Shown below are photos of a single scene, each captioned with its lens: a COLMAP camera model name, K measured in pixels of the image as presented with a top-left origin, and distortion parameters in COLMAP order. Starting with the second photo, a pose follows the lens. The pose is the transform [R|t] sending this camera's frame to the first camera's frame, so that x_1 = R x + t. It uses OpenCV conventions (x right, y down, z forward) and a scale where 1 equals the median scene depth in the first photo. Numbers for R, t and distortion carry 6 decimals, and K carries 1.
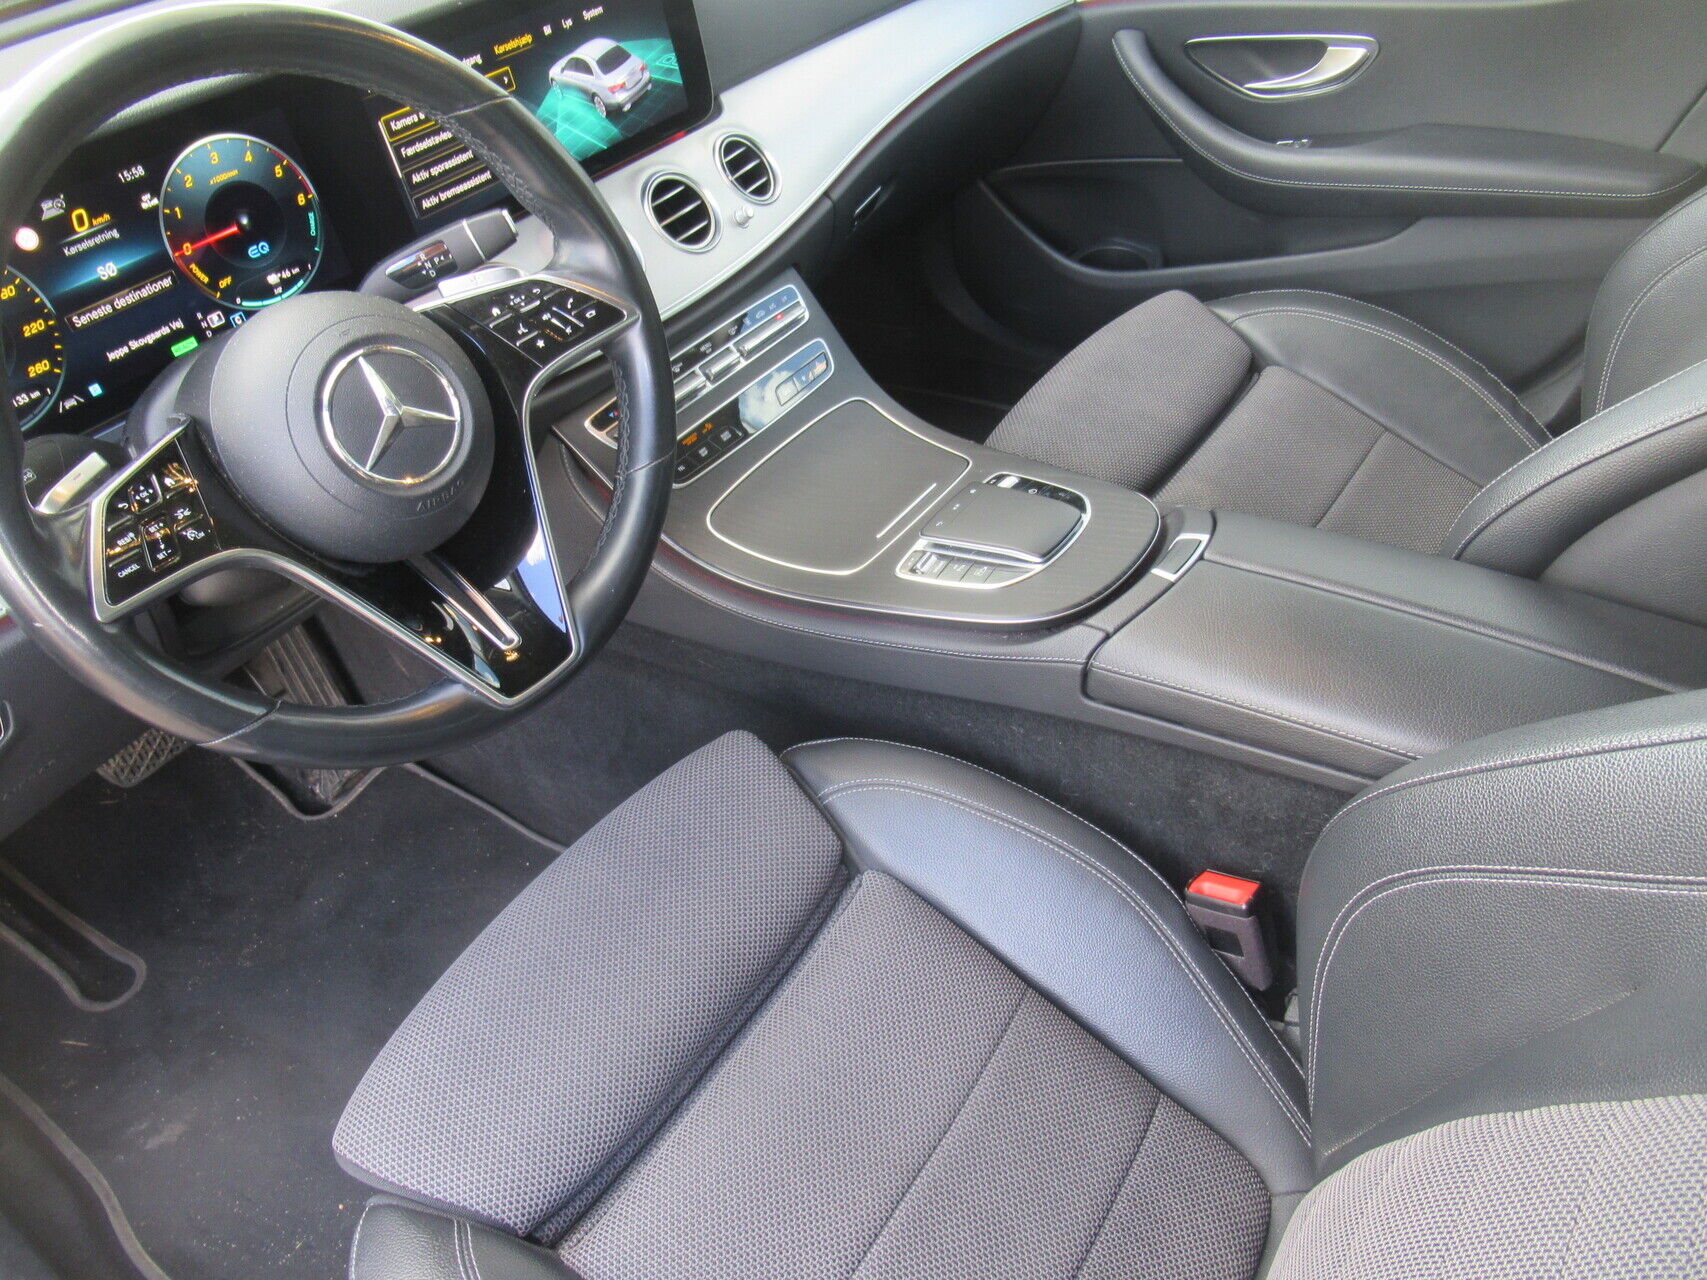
lens RADIAL K [[1296.1, 0, 853.5], [0, 1296.1, 640.0], [0, 0, 1]] dist [-0.015157, 0.002505]
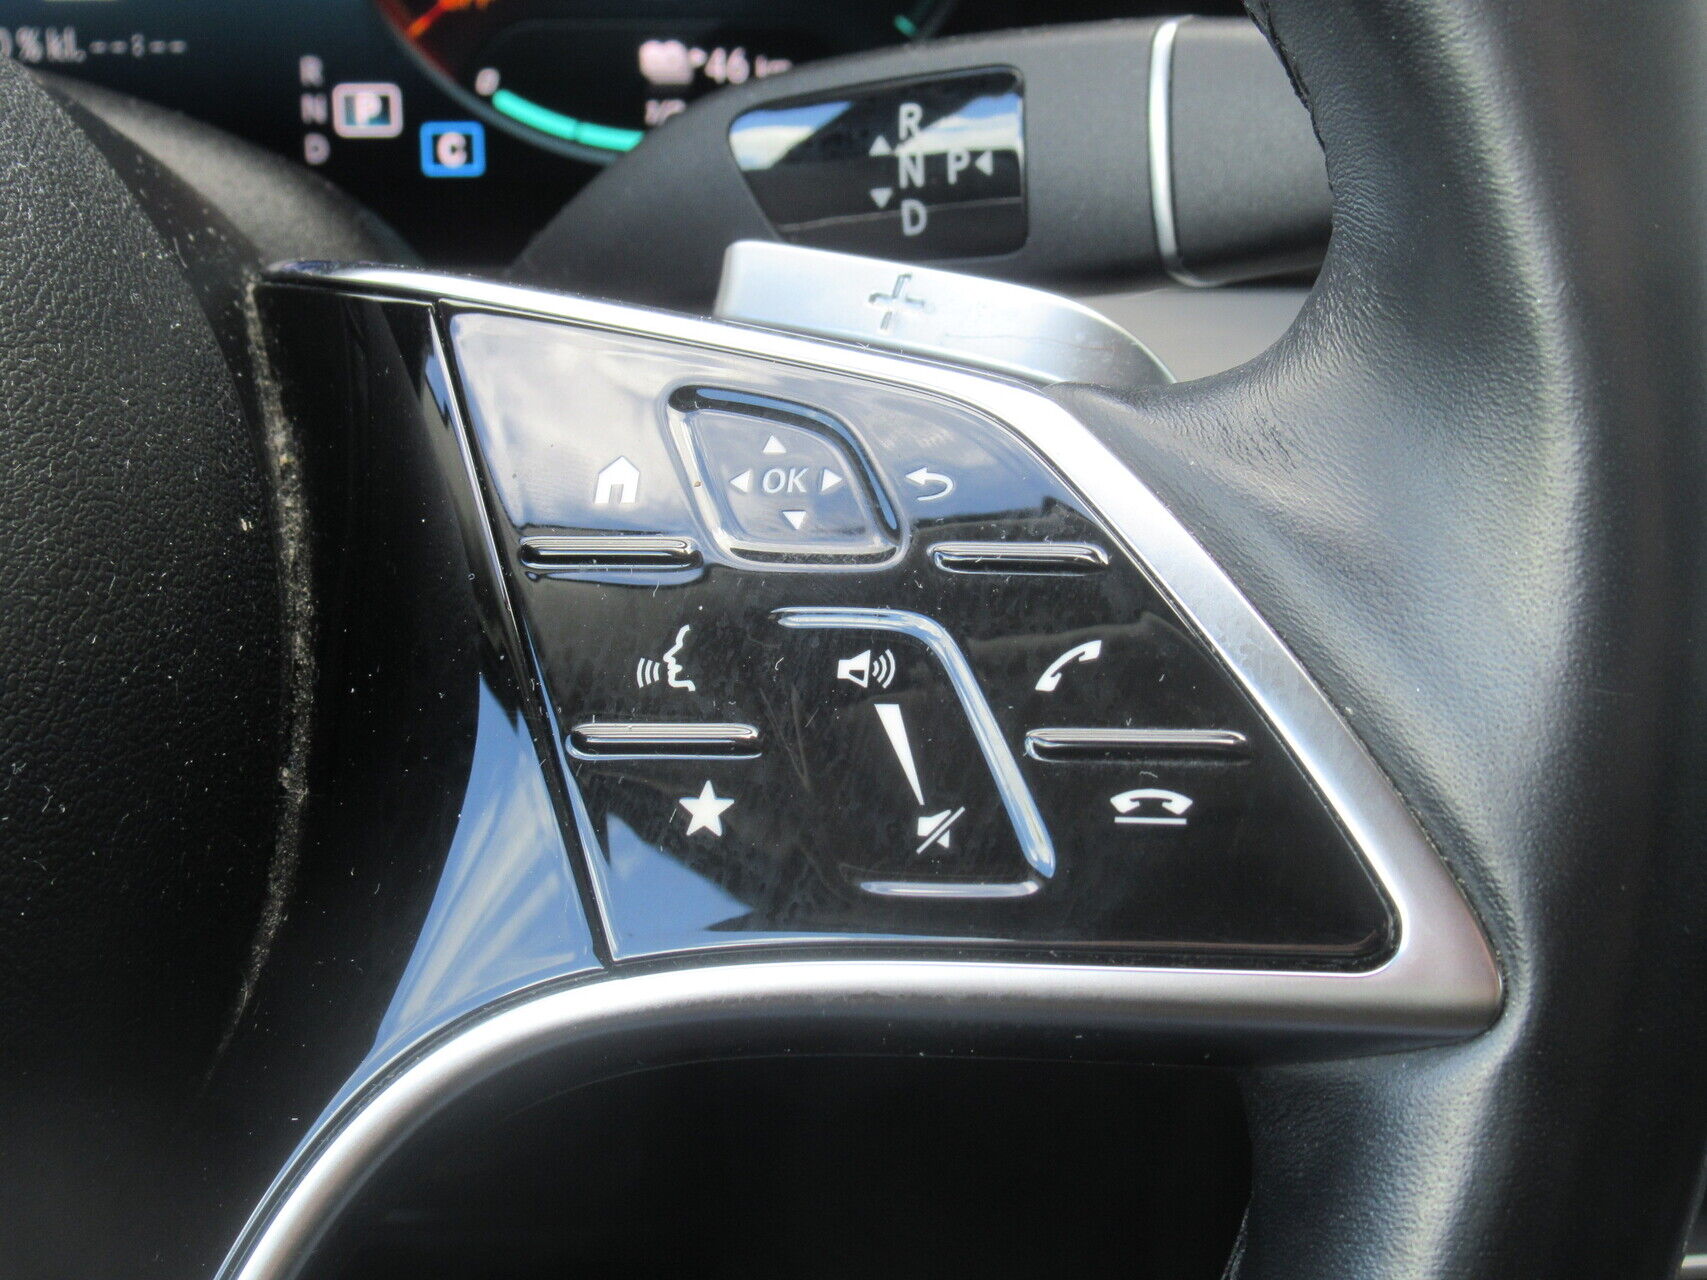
lens RADIAL K [[2838.4, 0, 853.5], [0, 2838.4, 640.0], [0, 0, 1]] dist [-0.000558, -0.071936]
pose [[0.593295, 0.427456, -0.682117, -0.029171], [-0.558954, 0.828540, 0.033044, -0.228290], [0.579286, 0.361667, 0.730496, 0.678507]]
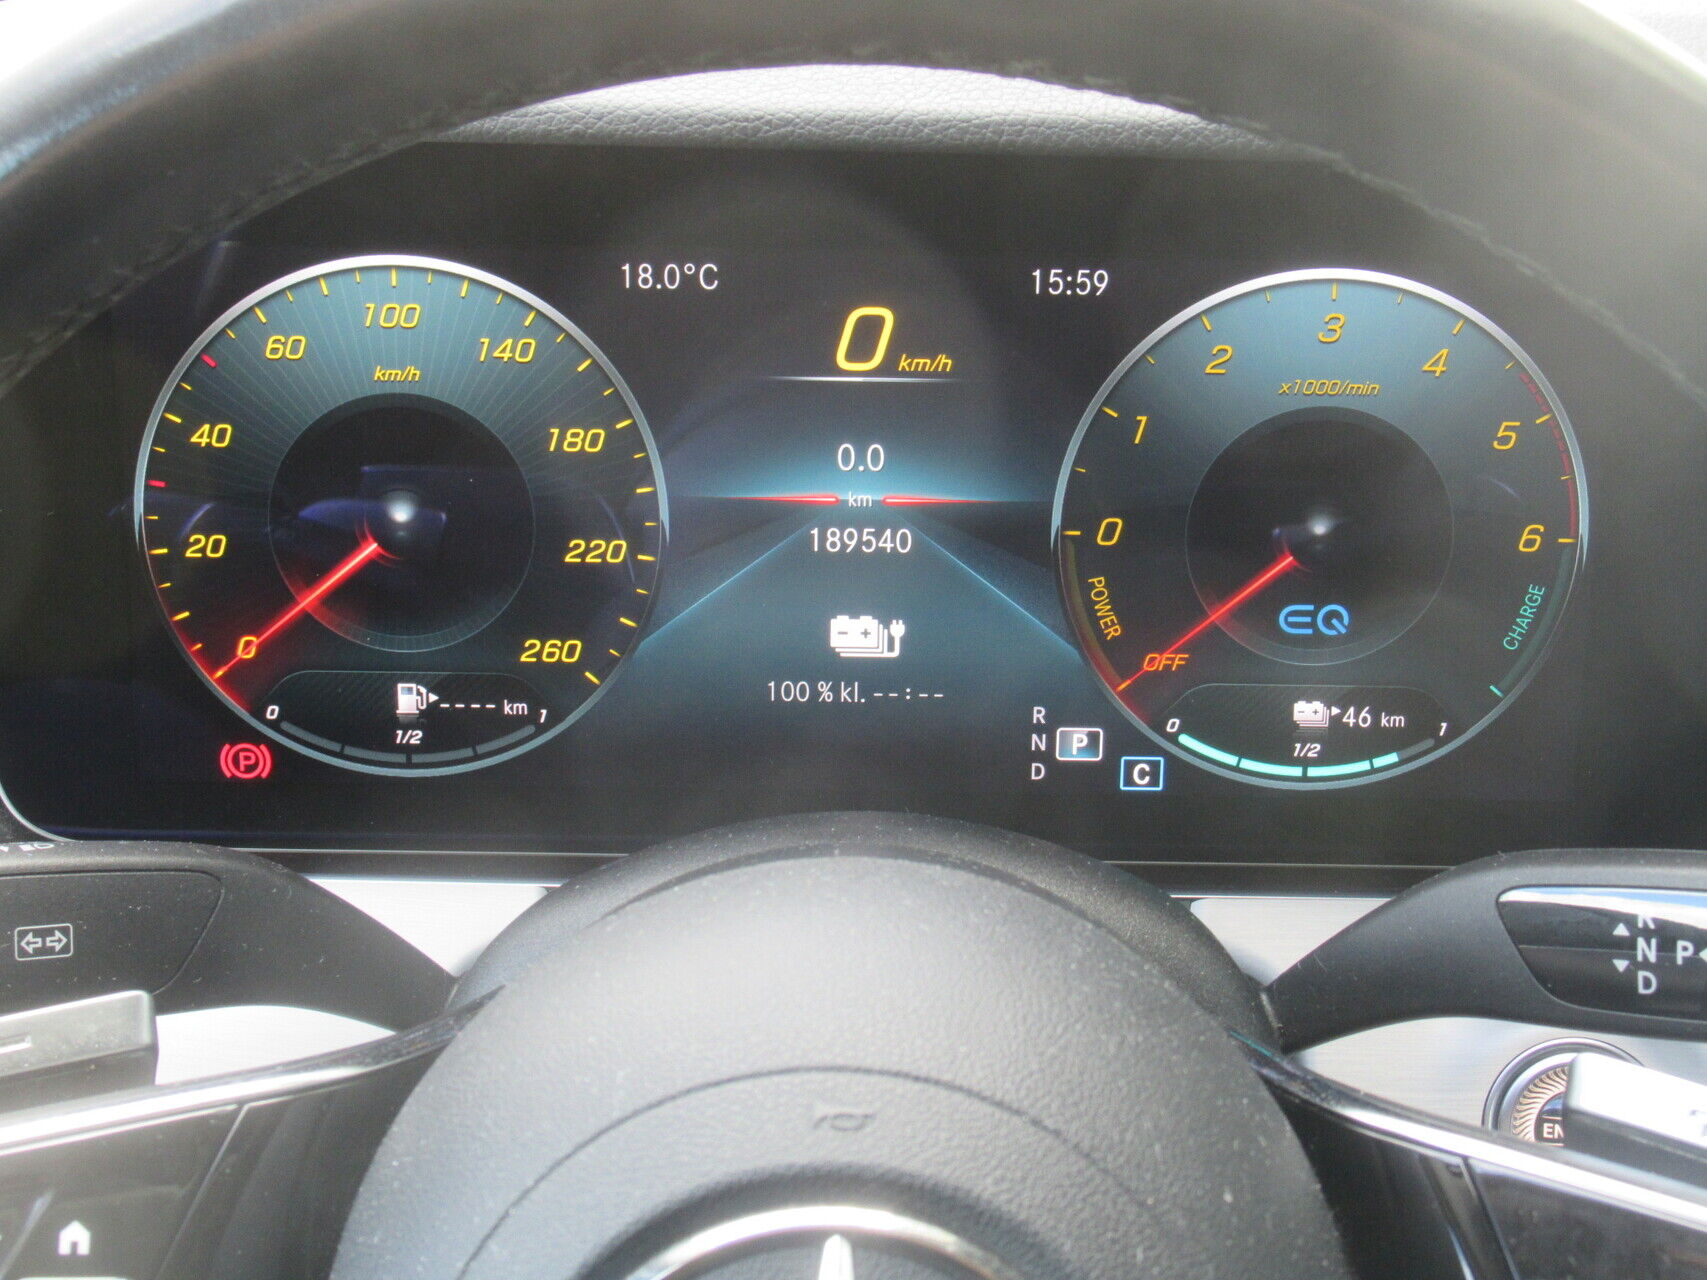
lens RADIAL K [[2838.4, 0, 853.5], [0, 2838.4, 640.0], [0, 0, 1]] dist [-0.000558, -0.071936]
pose [[0.580037, 0.420531, -0.697647, -0.044743], [-0.572071, 0.819992, 0.018648, -0.244020], [0.579907, 0.388287, 0.716199, 0.440742]]
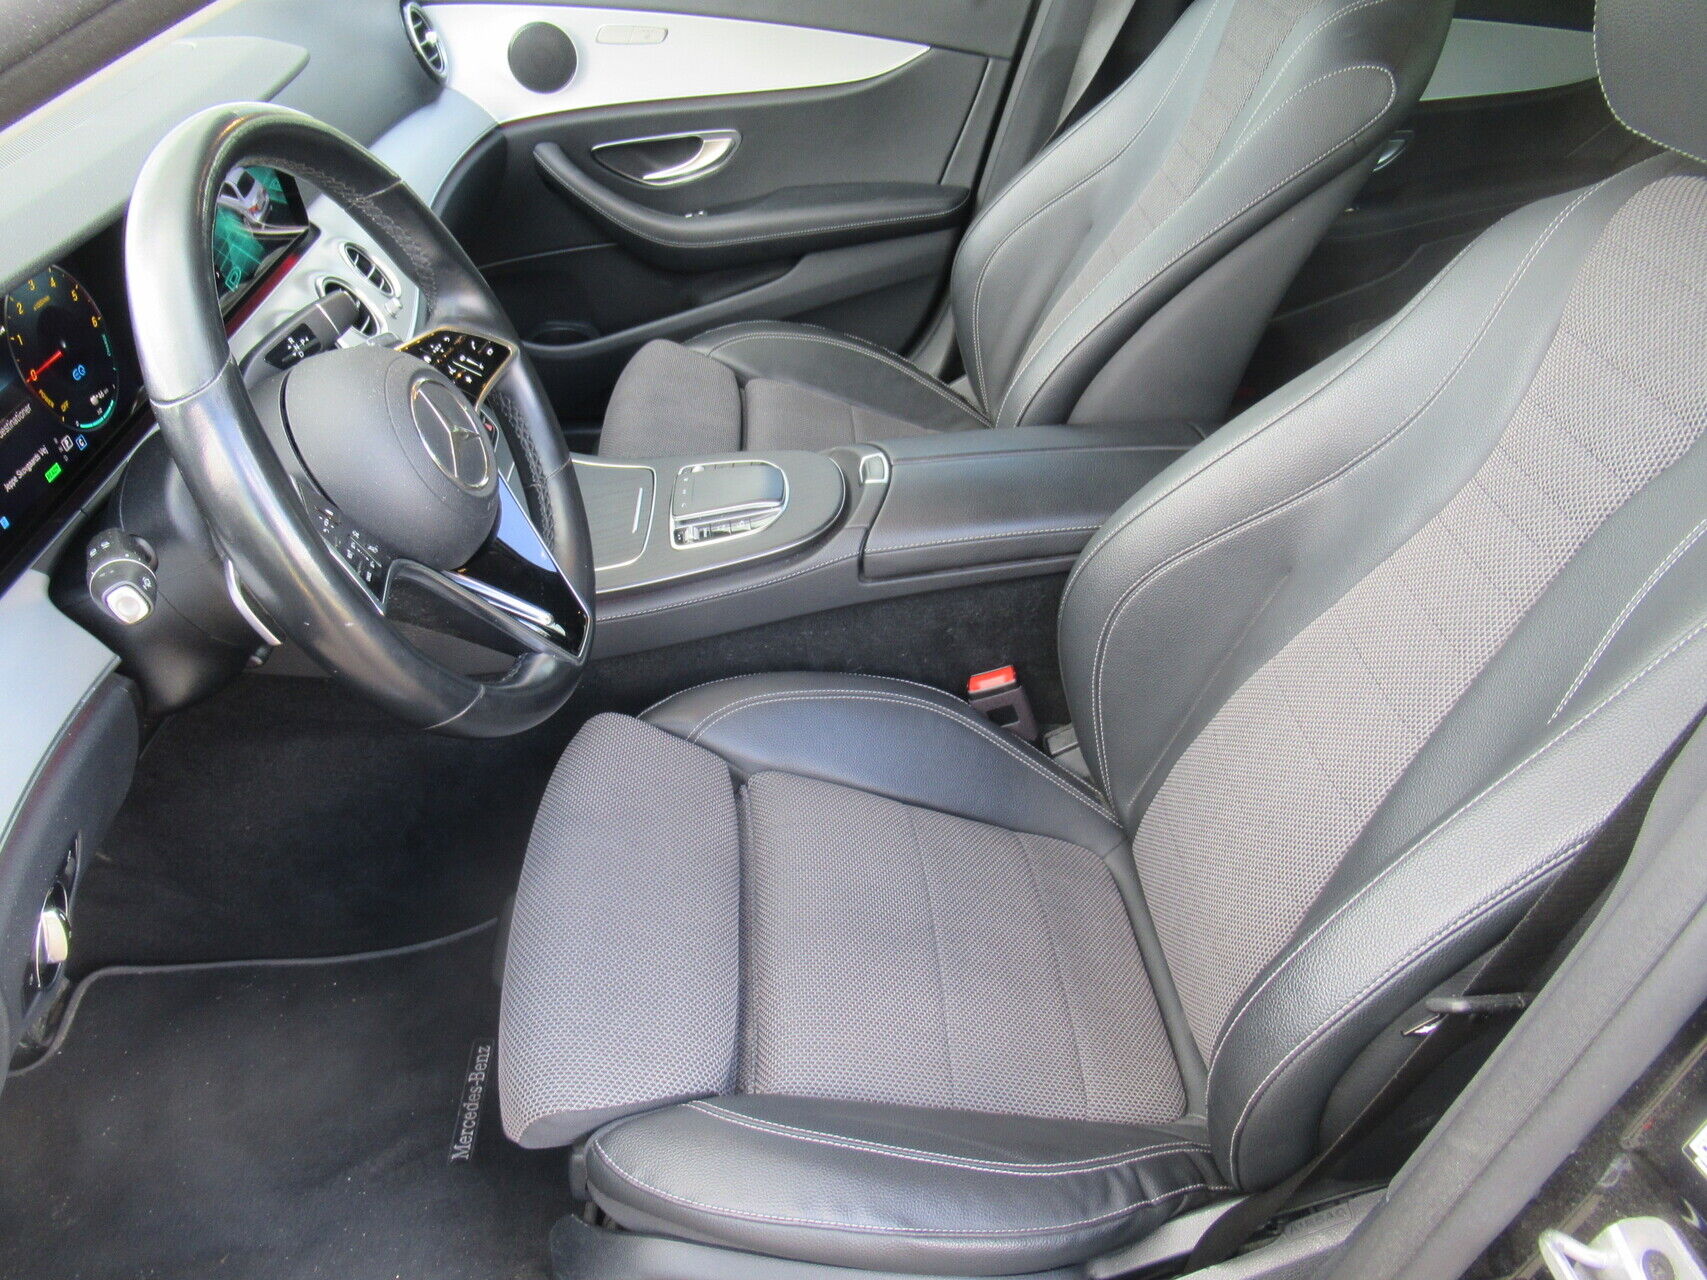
lens RADIAL K [[1311.3, 0, 853.5], [0, 1311.3, 640.0], [0, 0, 1]] dist [-0.007877, -0.006185]
pose [[0.775342, -0.291021, 0.560492, -0.614198], [0.353376, 0.935476, -0.003112, 0.103959], [-0.523421, 0.200477, 0.828154, -0.105492]]
